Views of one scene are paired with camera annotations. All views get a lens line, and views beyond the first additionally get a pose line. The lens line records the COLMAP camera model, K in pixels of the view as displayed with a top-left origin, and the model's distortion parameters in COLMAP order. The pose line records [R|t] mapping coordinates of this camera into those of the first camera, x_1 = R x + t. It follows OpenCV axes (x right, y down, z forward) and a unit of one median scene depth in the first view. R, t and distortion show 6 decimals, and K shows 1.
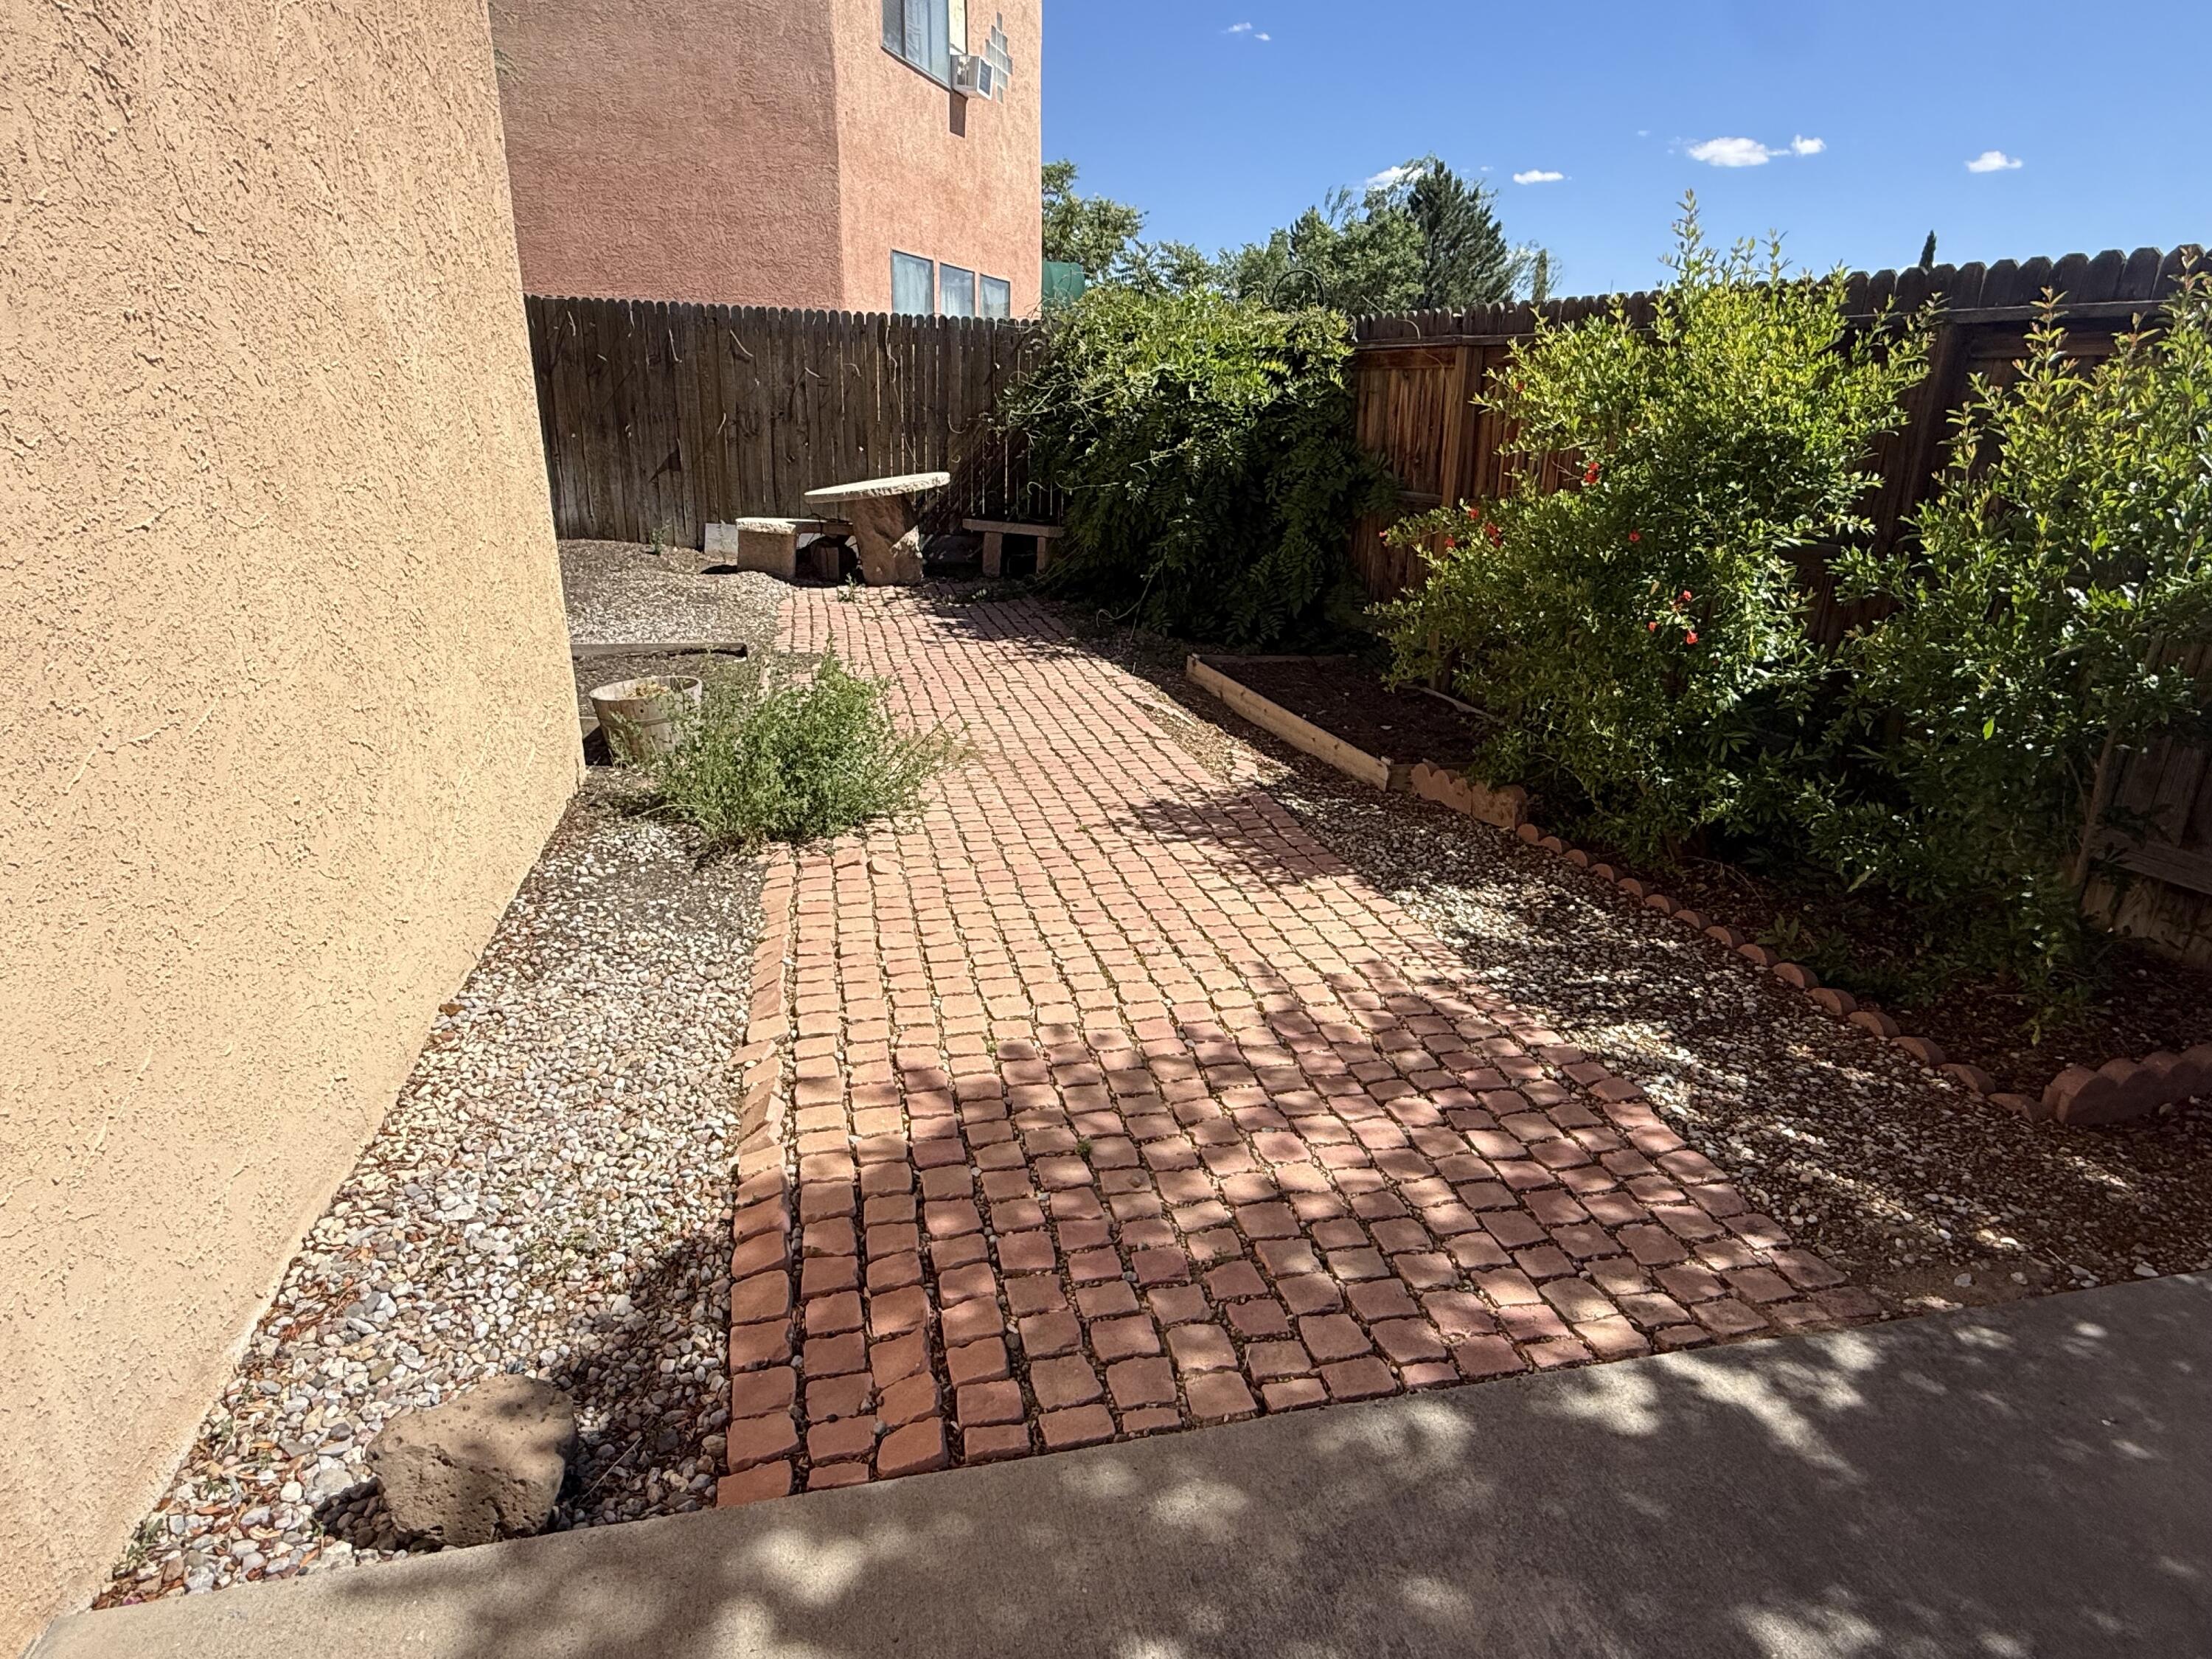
lens RADIAL K [[1241.2, 0, 1107.0], [0, 1241.2, 834.7], [0, 0, 1]] dist [0.001663, 0.000125]
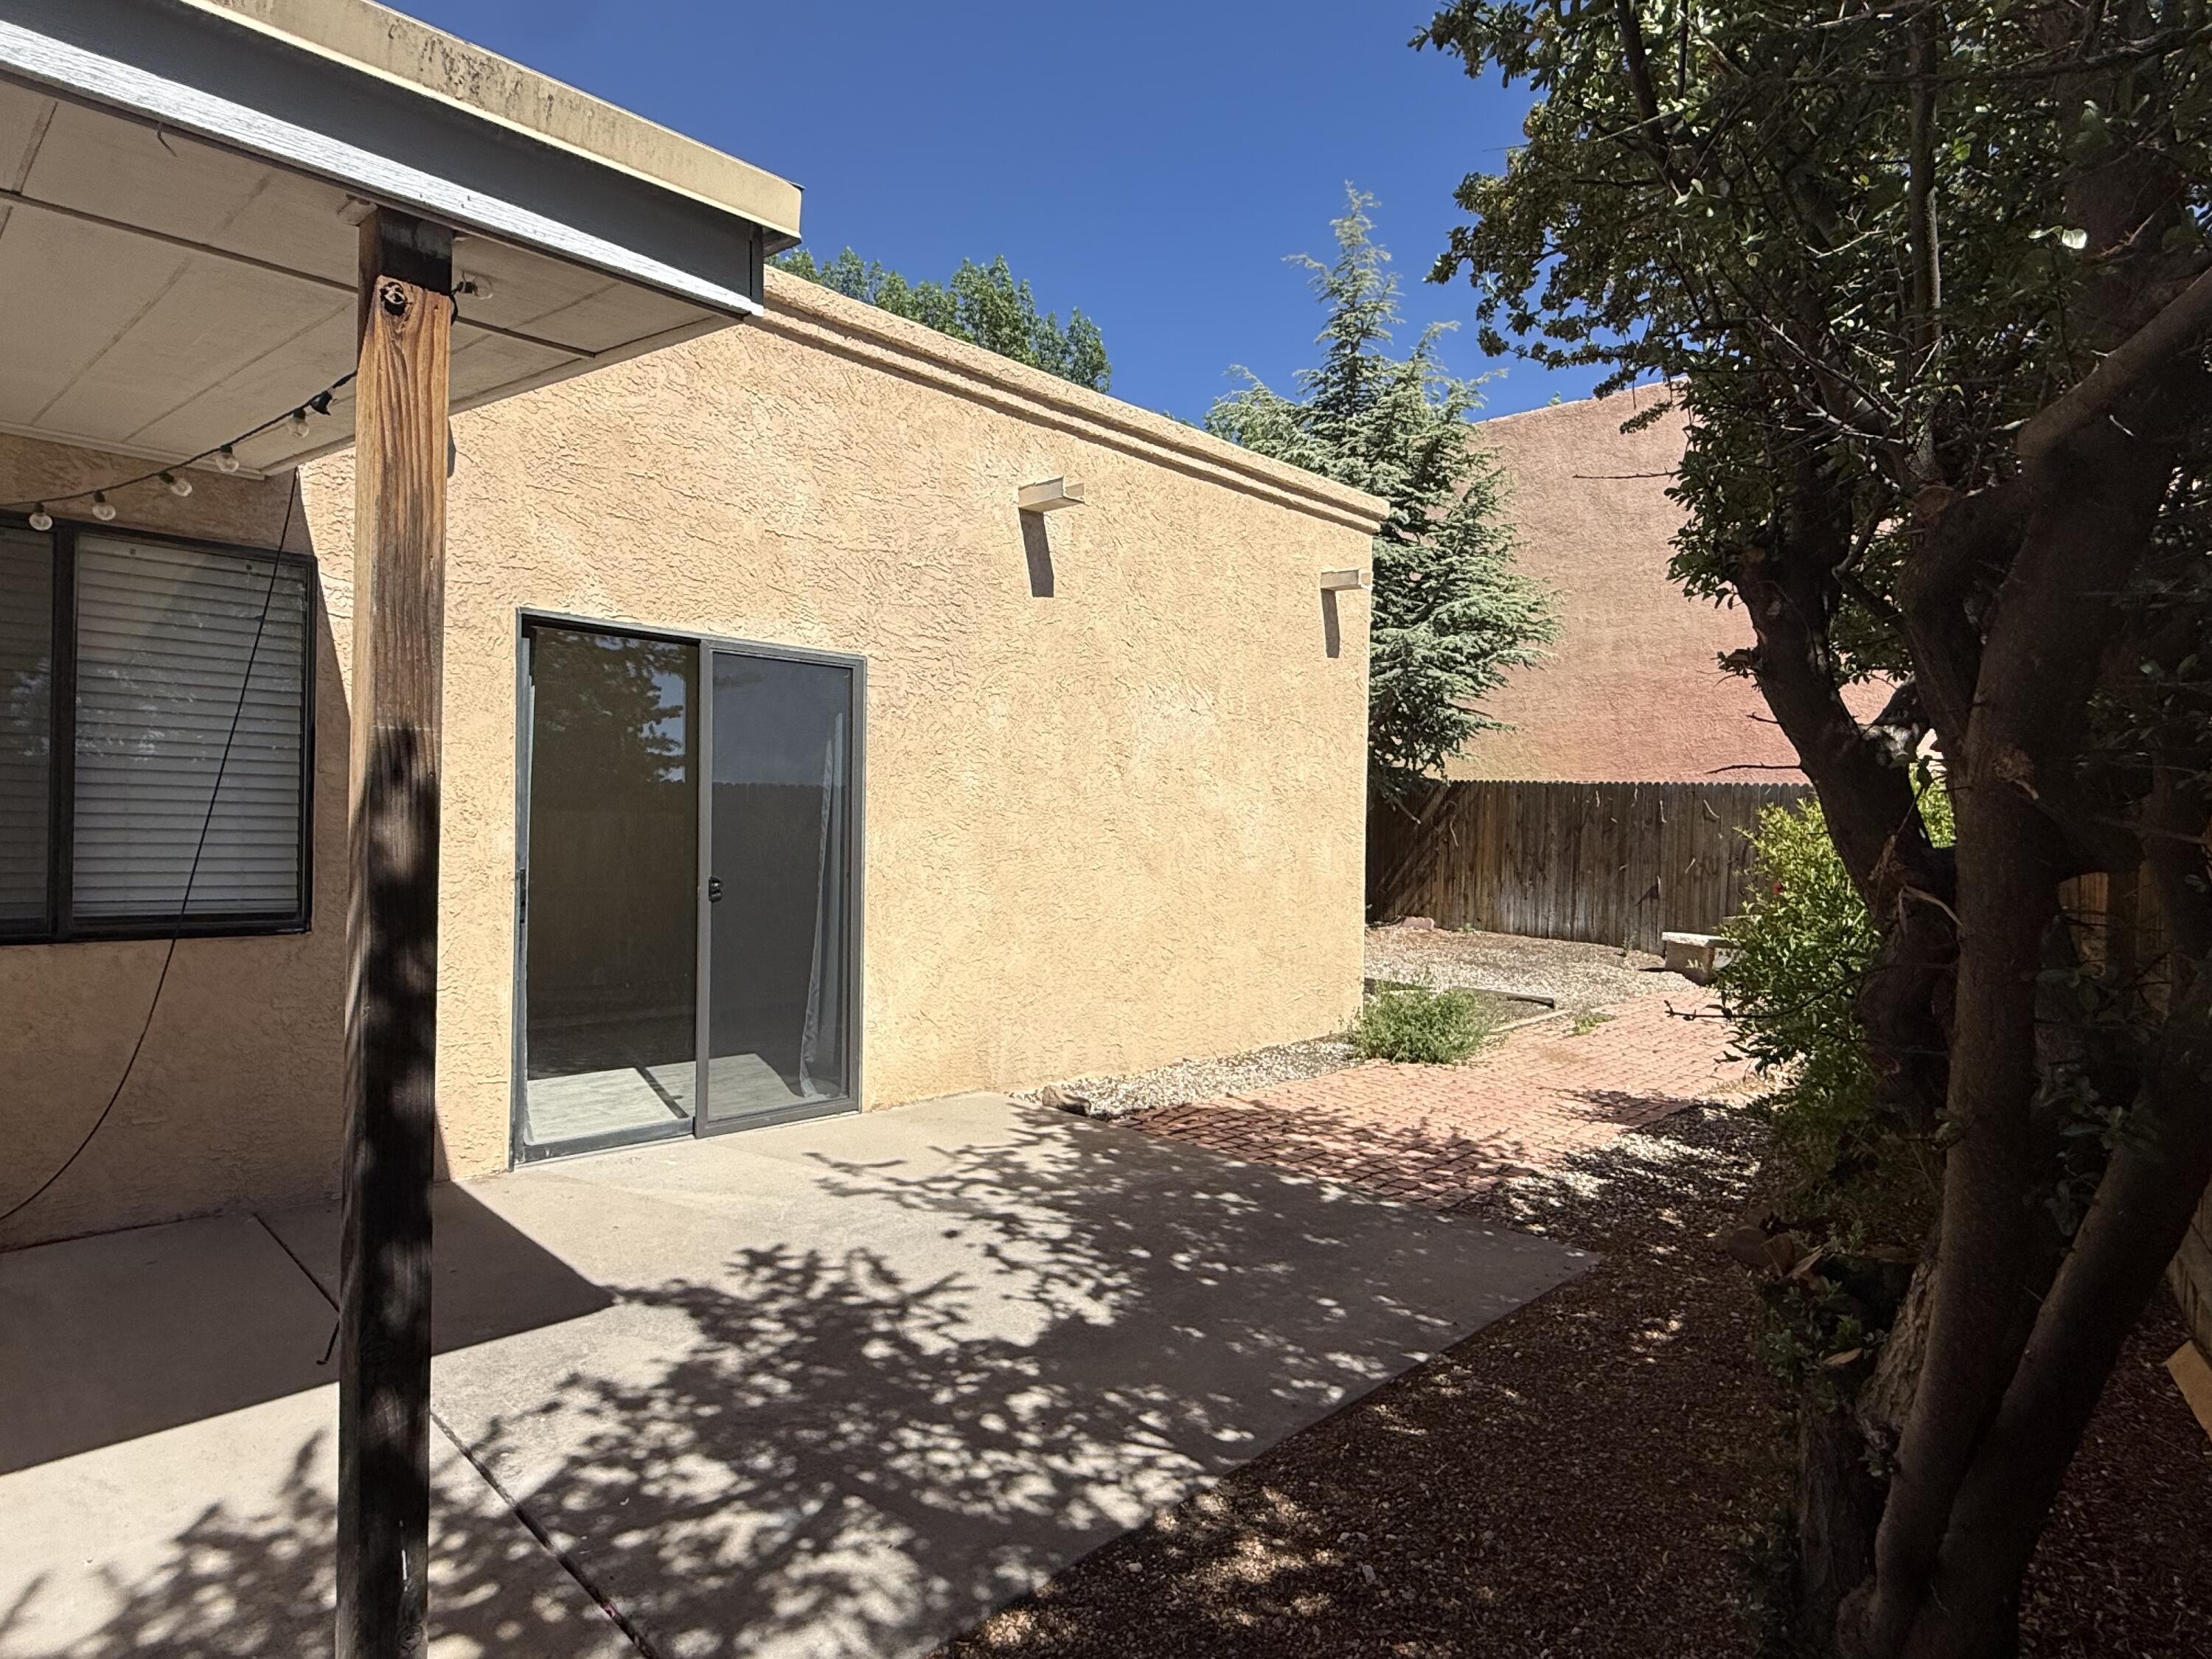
lens RADIAL K [[1241.2, 0, 1111.0], [0, 1241.2, 831.8], [0, 0, 1]] dist [0.001663, 0.000125]
pose [[0.558450, -0.003383, -0.829531, 1.524870], [-0.283843, 0.938851, -0.194914, 0.234060], [0.779466, 0.344306, 0.523341, -0.639780]]
